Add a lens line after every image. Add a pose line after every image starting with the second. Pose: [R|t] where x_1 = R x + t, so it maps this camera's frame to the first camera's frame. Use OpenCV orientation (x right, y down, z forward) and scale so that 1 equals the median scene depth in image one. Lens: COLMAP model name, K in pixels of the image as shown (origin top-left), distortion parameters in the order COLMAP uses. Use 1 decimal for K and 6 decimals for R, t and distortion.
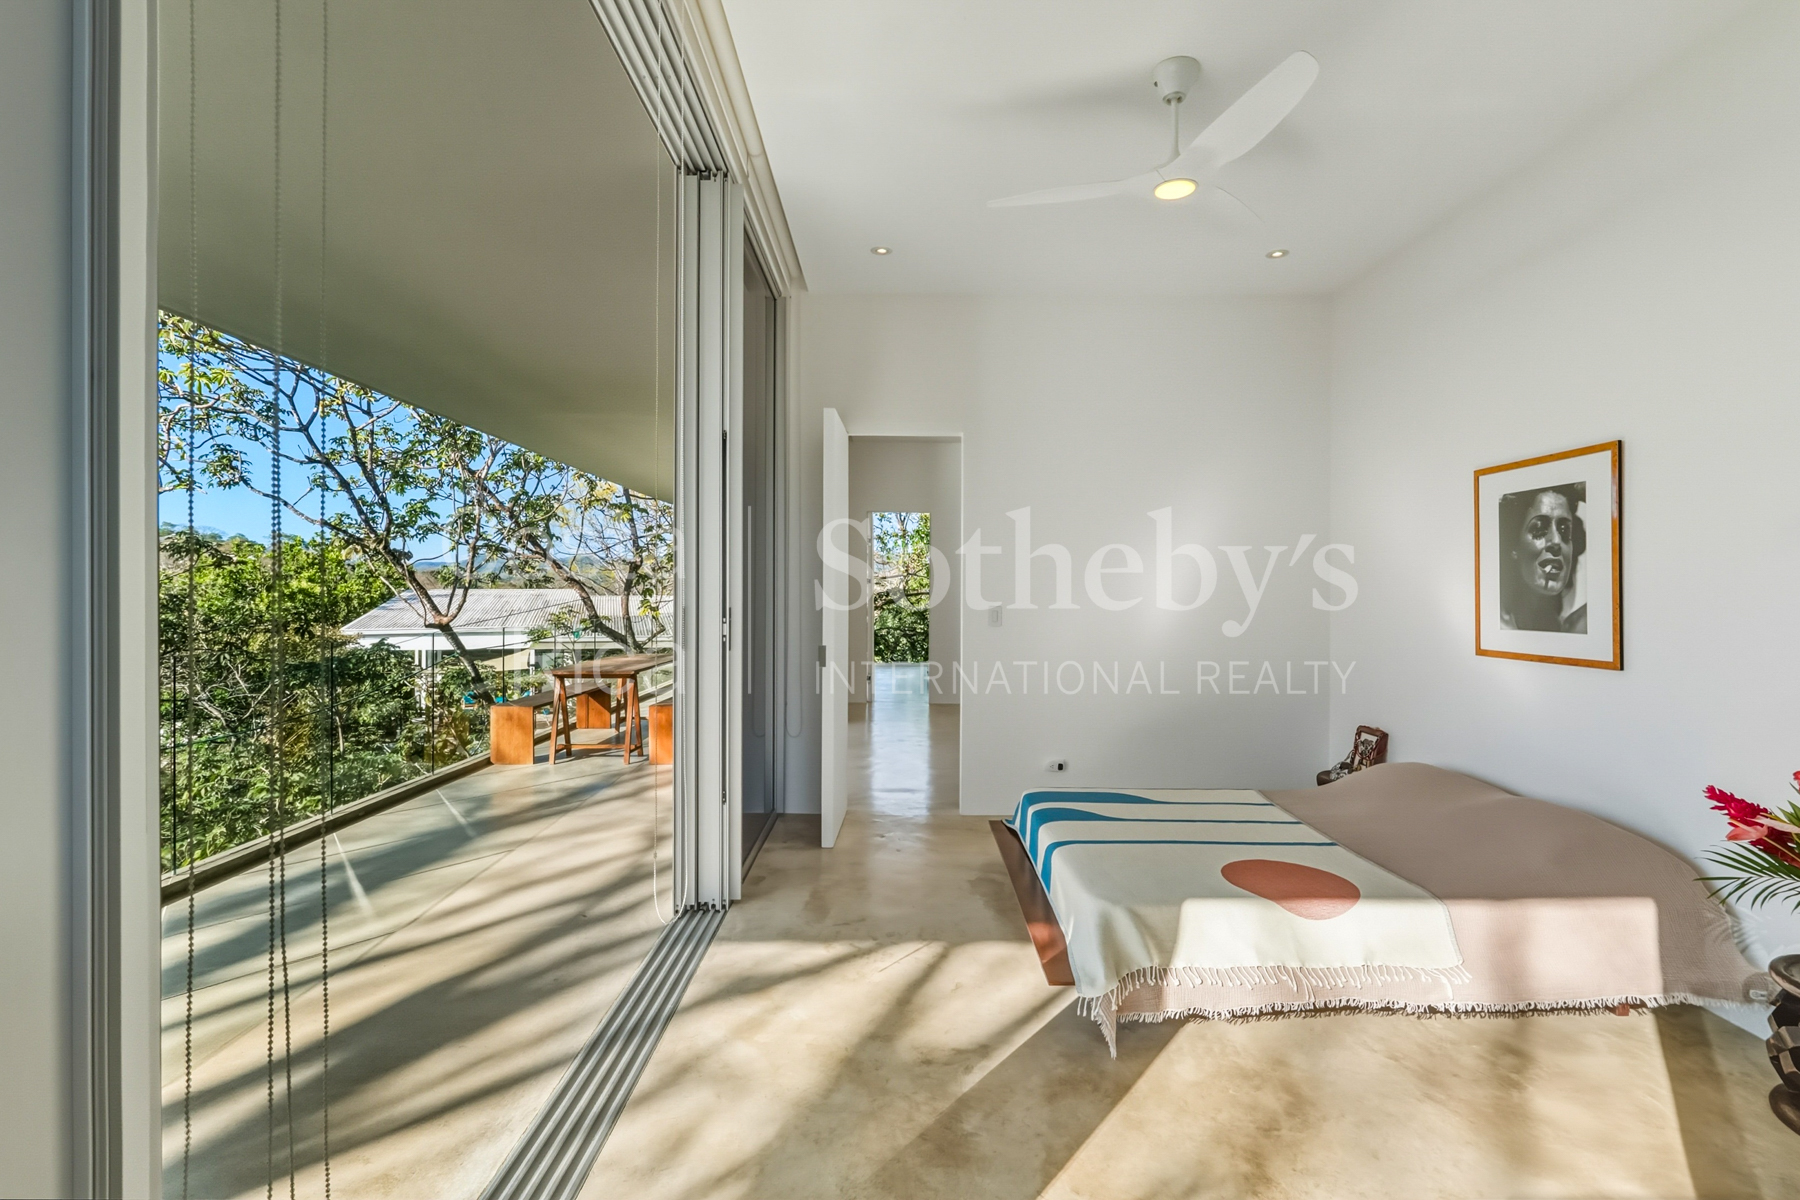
lens RADIAL K [[839.8, 0, 932.3], [0, 839.8, 597.8], [0, 0, 1]] dist [-0.002188, 0.000096]
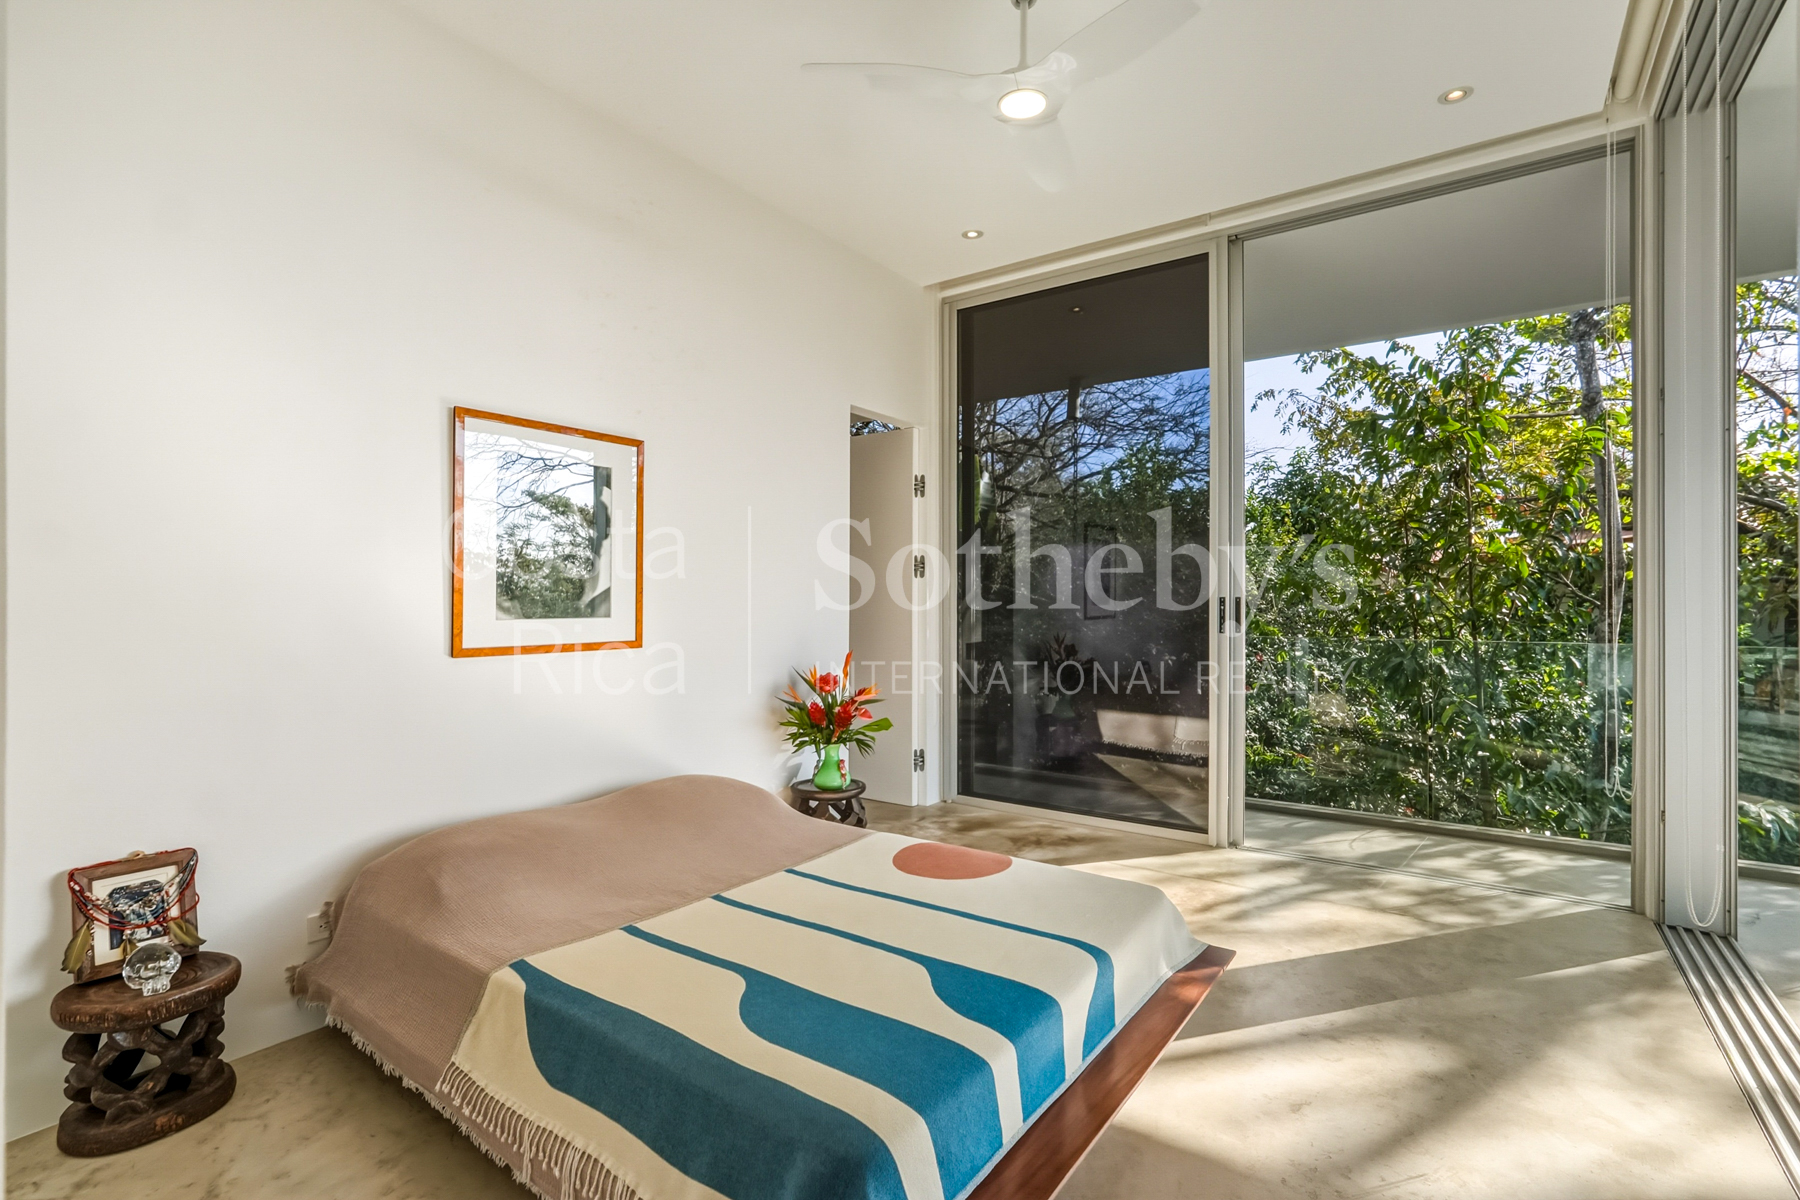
lens RADIAL K [[839.8, 0, 932.3], [0, 839.8, 597.8], [0, 0, 1]] dist [-0.002188, 0.000096]
pose [[-0.792217, -0.023203, 0.609799, -0.153570], [-0.017040, 0.999728, 0.015902, -0.003789], [-0.610002, 0.002207, -0.792397, 1.546824]]
